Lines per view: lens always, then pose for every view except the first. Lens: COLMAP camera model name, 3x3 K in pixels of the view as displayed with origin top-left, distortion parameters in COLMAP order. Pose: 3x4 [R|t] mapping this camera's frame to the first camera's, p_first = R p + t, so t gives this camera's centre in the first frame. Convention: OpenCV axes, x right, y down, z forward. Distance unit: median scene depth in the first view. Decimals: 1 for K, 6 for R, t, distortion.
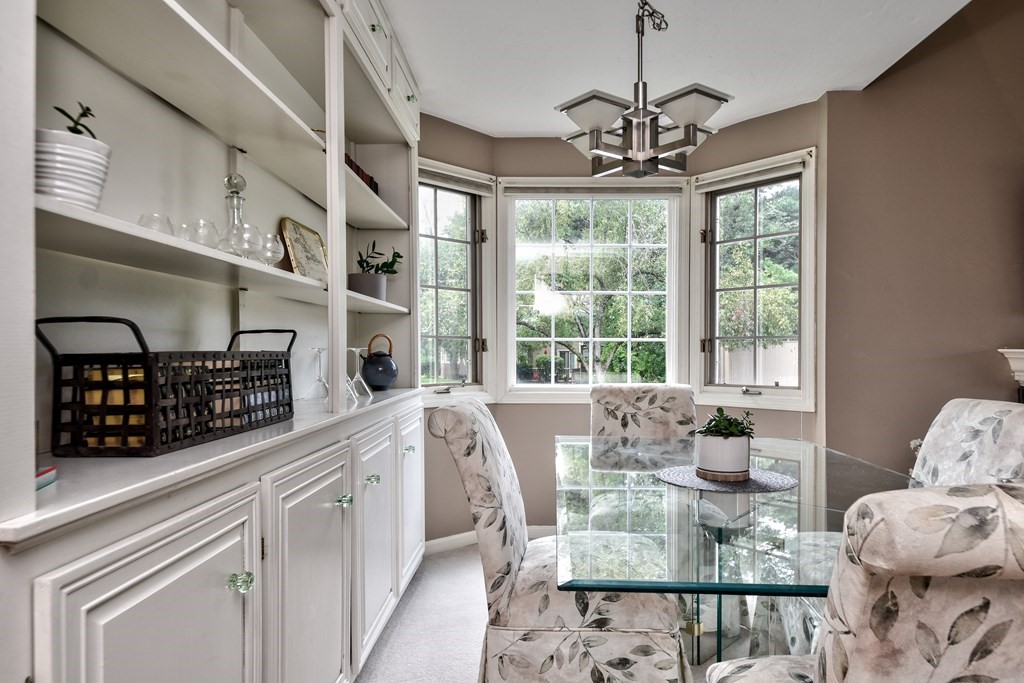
lens RADIAL K [[630.0, 0, 533.1], [0, 630.0, 358.2], [0, 0, 1]] dist [0.044539, -0.002510]
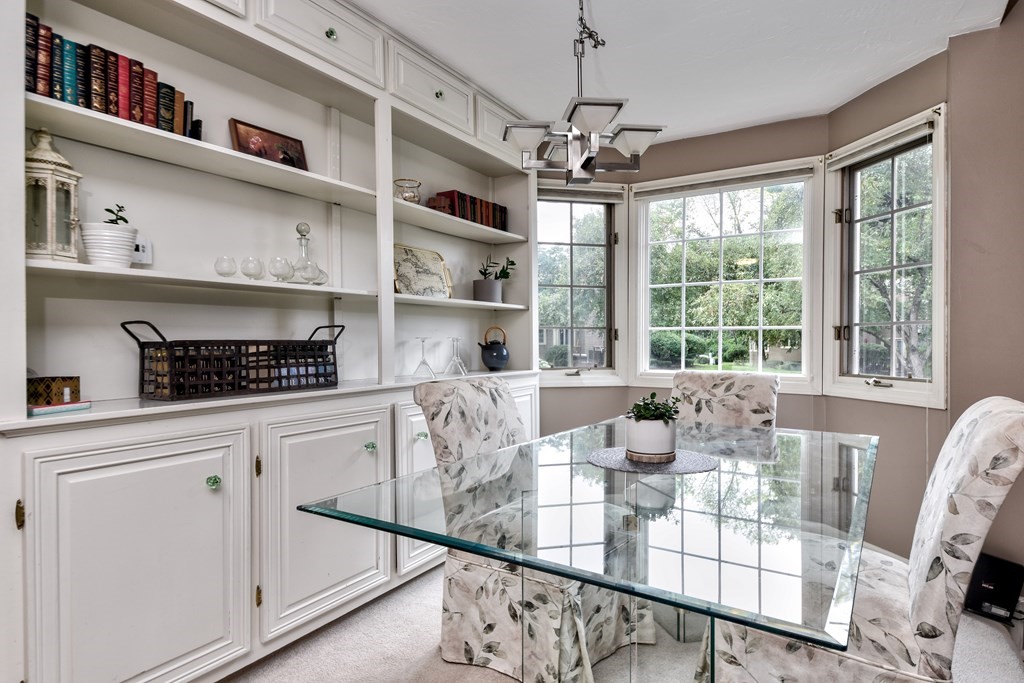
lens RADIAL K [[563.2, 0, 516.6], [0, 563.2, 335.9], [0, 0, 1]] dist [0.029934, -0.011935]
pose [[0.859809, -0.006433, -0.510575, 0.336235], [-0.002256, 0.999863, -0.016396, -0.000584], [0.510611, 0.015249, 0.859677, 0.042457]]
